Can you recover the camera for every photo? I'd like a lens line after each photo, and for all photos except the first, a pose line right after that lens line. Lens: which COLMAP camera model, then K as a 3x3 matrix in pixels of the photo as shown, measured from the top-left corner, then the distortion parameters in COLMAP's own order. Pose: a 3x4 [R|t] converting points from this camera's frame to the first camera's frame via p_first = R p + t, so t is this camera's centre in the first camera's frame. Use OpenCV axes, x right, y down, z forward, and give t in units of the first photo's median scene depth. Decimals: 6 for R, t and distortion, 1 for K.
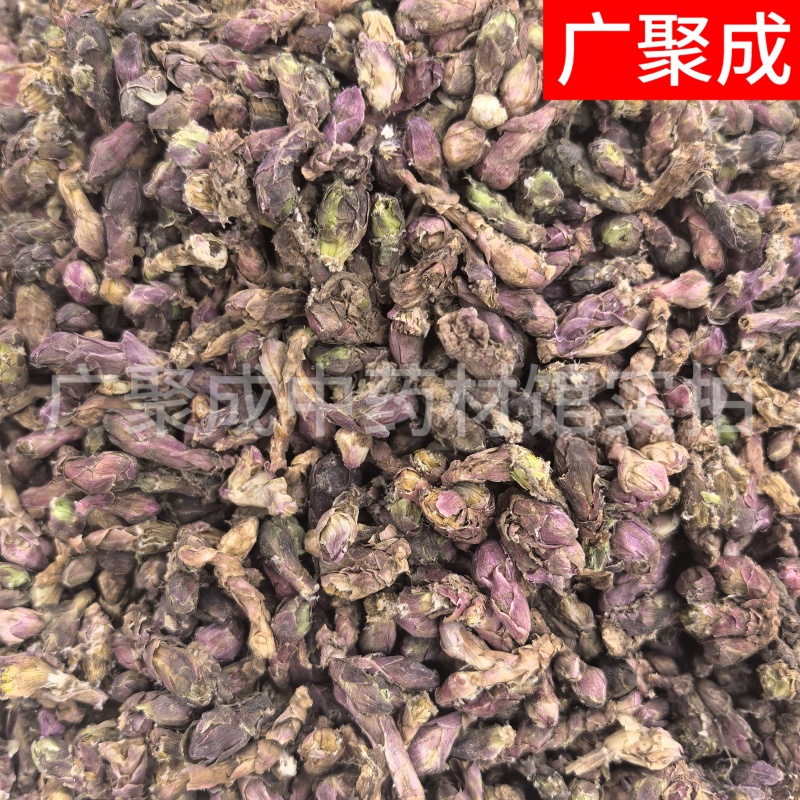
lens RADIAL K [[1025.8, 0, 400.0], [0, 1025.8, 400.0], [0, 0, 1]] dist [0.099682, -0.419177]
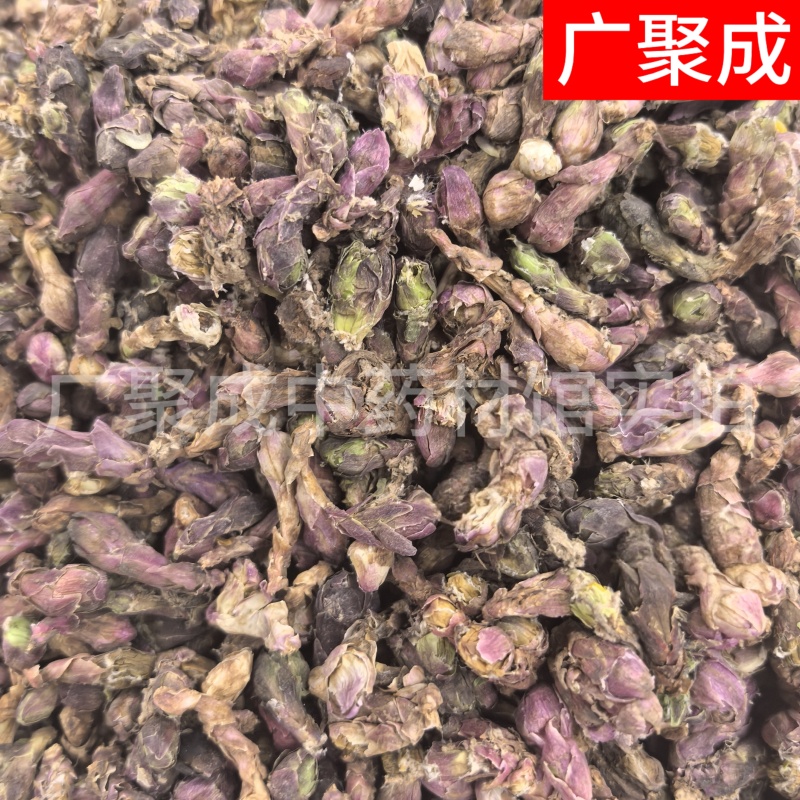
lens RADIAL K [[1025.8, 0, 400.0], [0, 1025.8, 400.0], [0, 0, 1]] dist [0.099682, -0.419177]
pose [[0.999951, 0.008090, -0.005750, -0.018894], [-0.008392, 0.998471, -0.054637, -0.039863], [0.005299, 0.054683, 0.998490, 0.179343]]
